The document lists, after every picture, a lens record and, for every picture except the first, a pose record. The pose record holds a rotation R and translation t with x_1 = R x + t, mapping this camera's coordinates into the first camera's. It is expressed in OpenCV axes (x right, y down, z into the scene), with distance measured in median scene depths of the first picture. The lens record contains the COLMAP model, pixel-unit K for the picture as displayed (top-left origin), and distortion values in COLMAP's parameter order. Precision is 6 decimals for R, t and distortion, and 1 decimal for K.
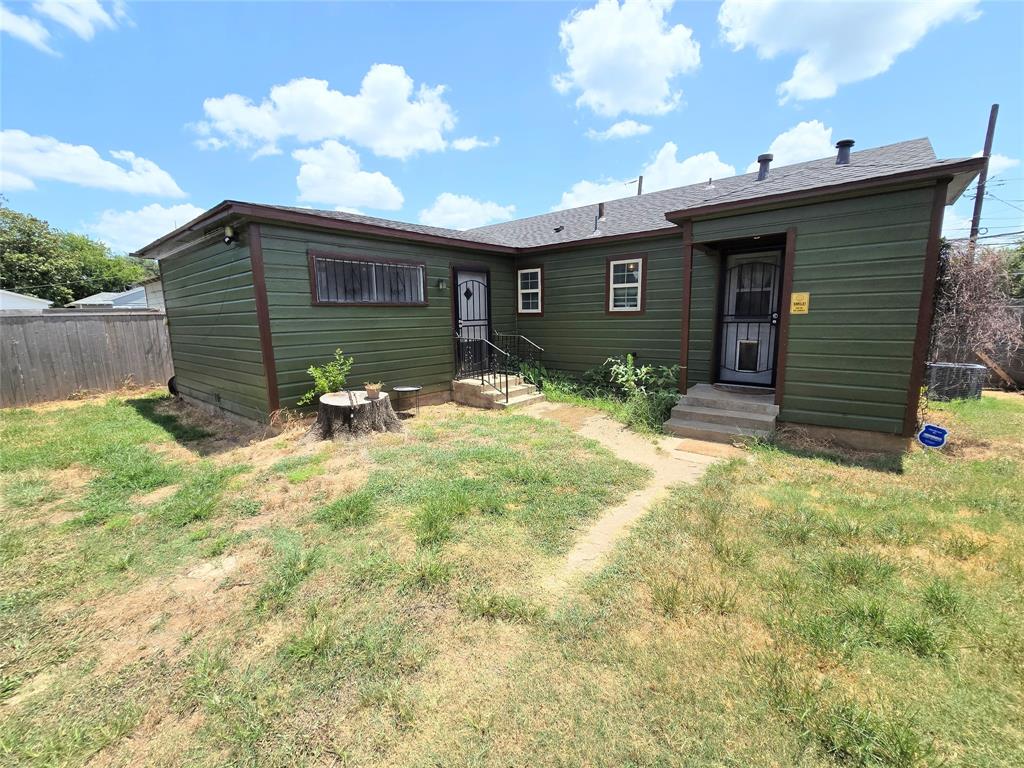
lens RADIAL K [[417.0, 0, 512.0], [0, 417.0, 384.0], [0, 0, 1]] dist [-0.001366, -0.000076]
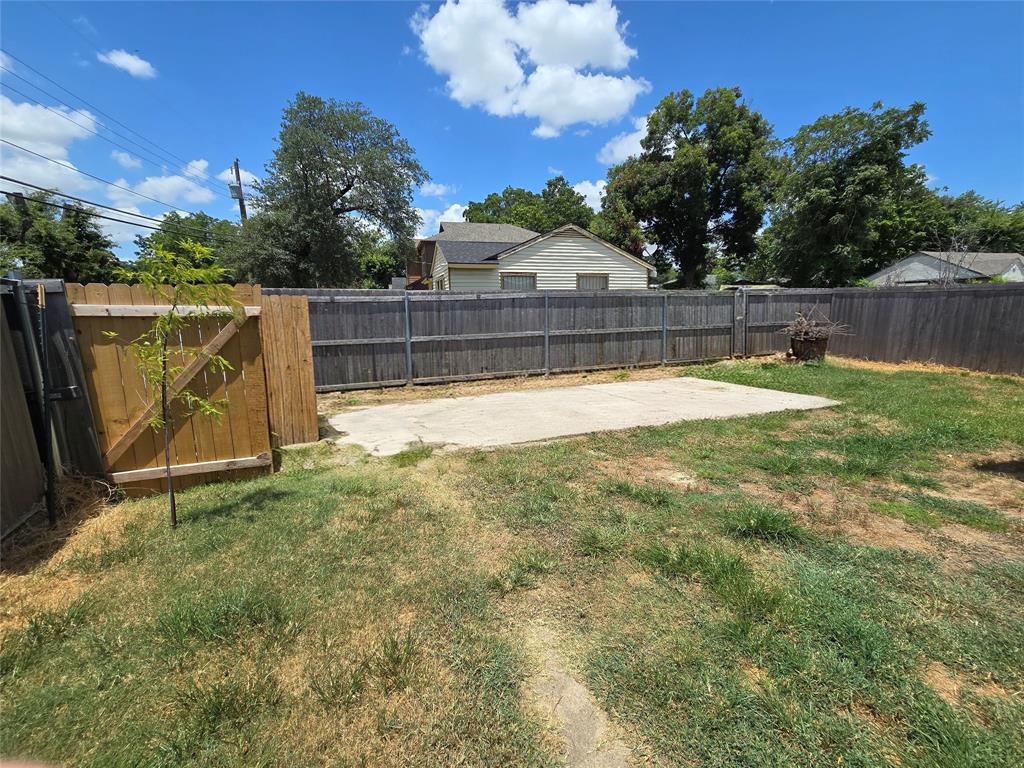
lens RADIAL K [[420.6, 0, 511.6], [0, 420.6, 380.8], [0, 0, 1]] dist [-0.001163, 0.000394]
pose [[-0.569864, 0.178424, -0.802135, 0.293212], [-0.115835, 0.948954, 0.293374, -0.090880], [0.813534, 0.260098, -0.520107, 0.534008]]
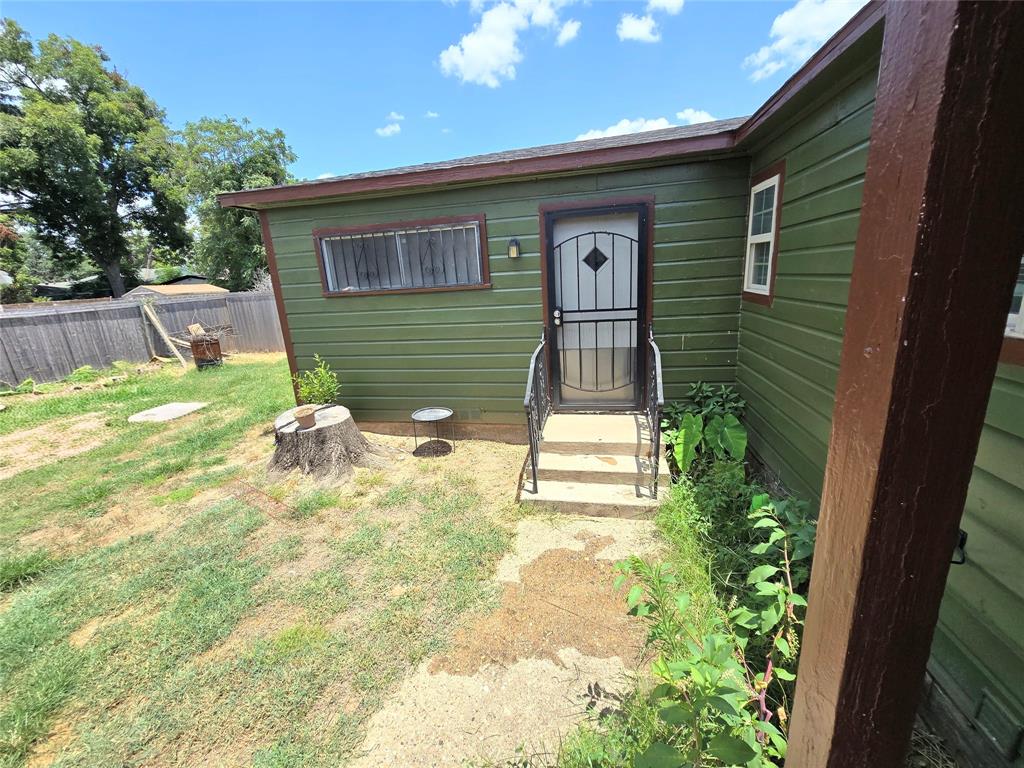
lens RADIAL K [[420.6, 0, 511.6], [0, 420.6, 380.8], [0, 0, 1]] dist [-0.001163, 0.000394]
pose [[0.470349, 0.214045, -0.856129, 0.424575], [-0.096856, 0.976799, 0.191003, -0.202938], [0.877149, -0.006917, 0.480168, 0.843117]]
